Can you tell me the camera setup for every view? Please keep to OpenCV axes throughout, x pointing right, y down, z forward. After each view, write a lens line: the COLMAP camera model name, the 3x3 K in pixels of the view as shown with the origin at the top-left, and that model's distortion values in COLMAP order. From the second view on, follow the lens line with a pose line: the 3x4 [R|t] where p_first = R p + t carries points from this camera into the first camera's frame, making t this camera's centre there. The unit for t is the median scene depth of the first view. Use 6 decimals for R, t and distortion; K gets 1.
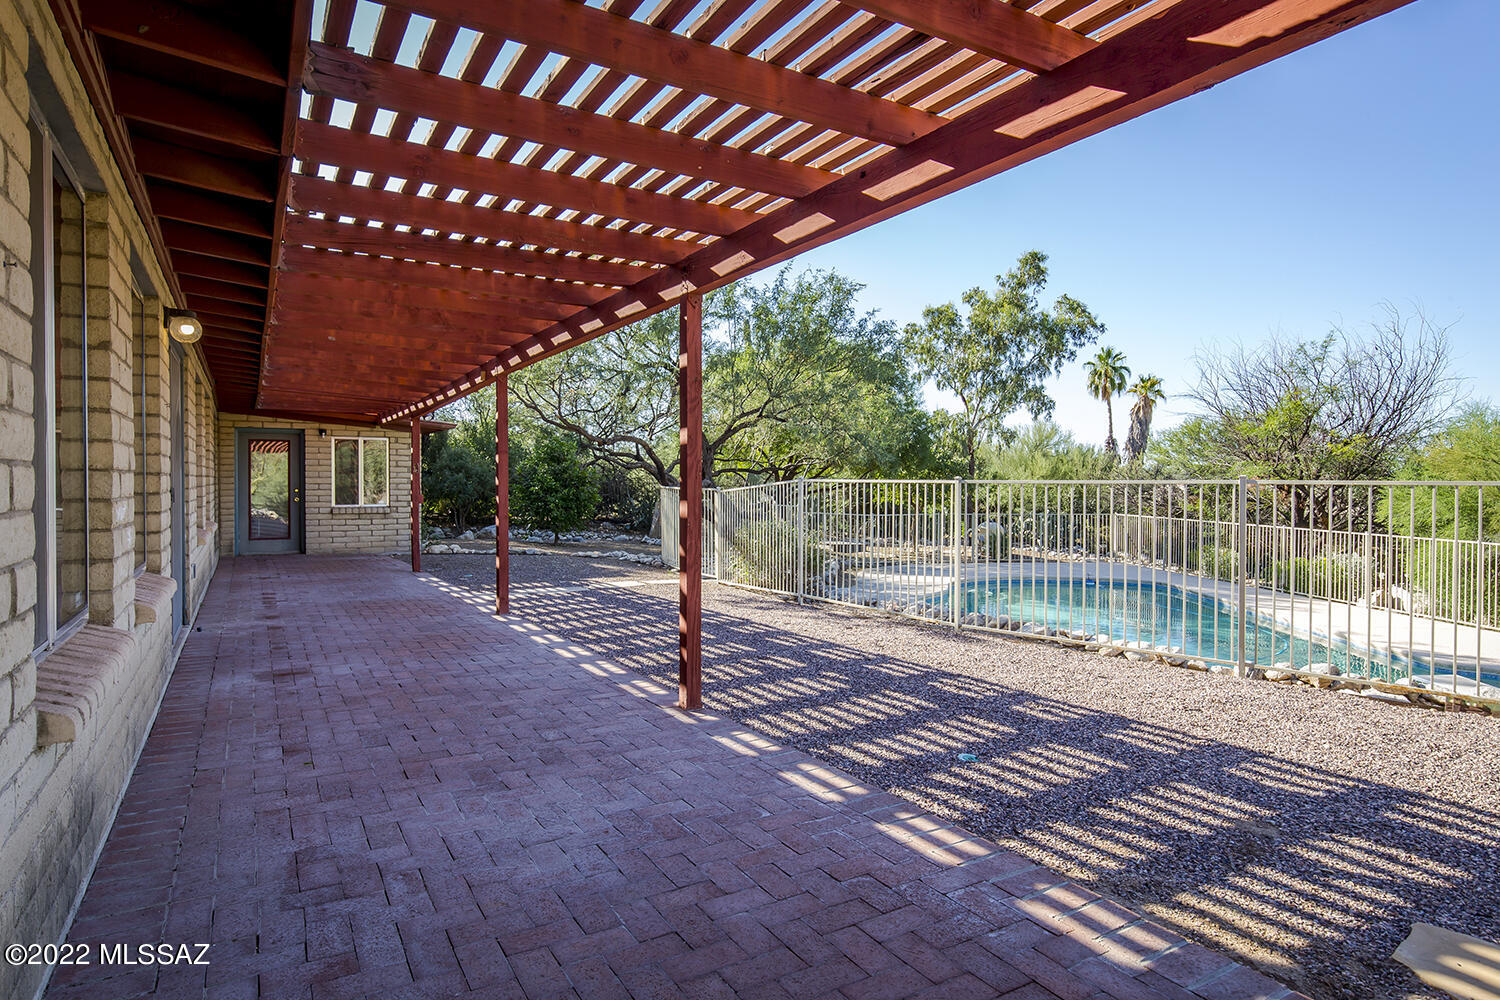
lens RADIAL K [[860.3, 0, 745.7], [0, 860.3, 492.5], [0, 0, 1]] dist [0.001589, -0.000049]
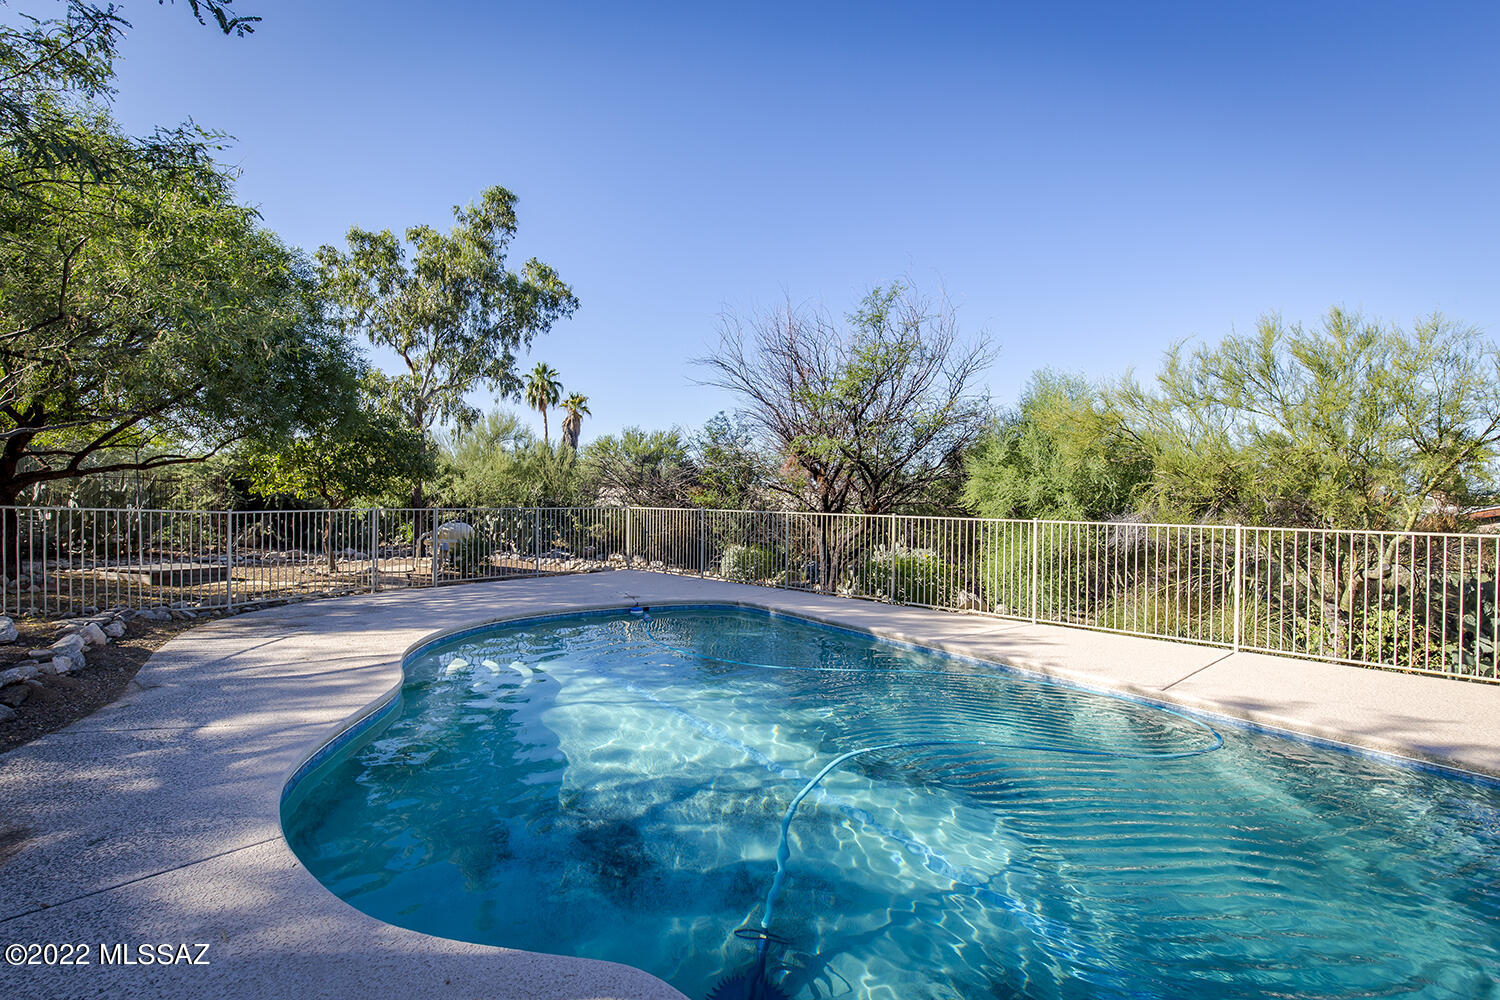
lens RADIAL K [[678.5, 0, 747.2], [0, 678.5, 496.0], [0, 0, 1]] dist [0.000715, 0.000434]
pose [[0.746567, 0.000273, 0.665311, 0.078718], [0.006864, 0.999944, -0.008112, 0.015823], [-0.665275, 0.010622, 0.746523, 0.358212]]
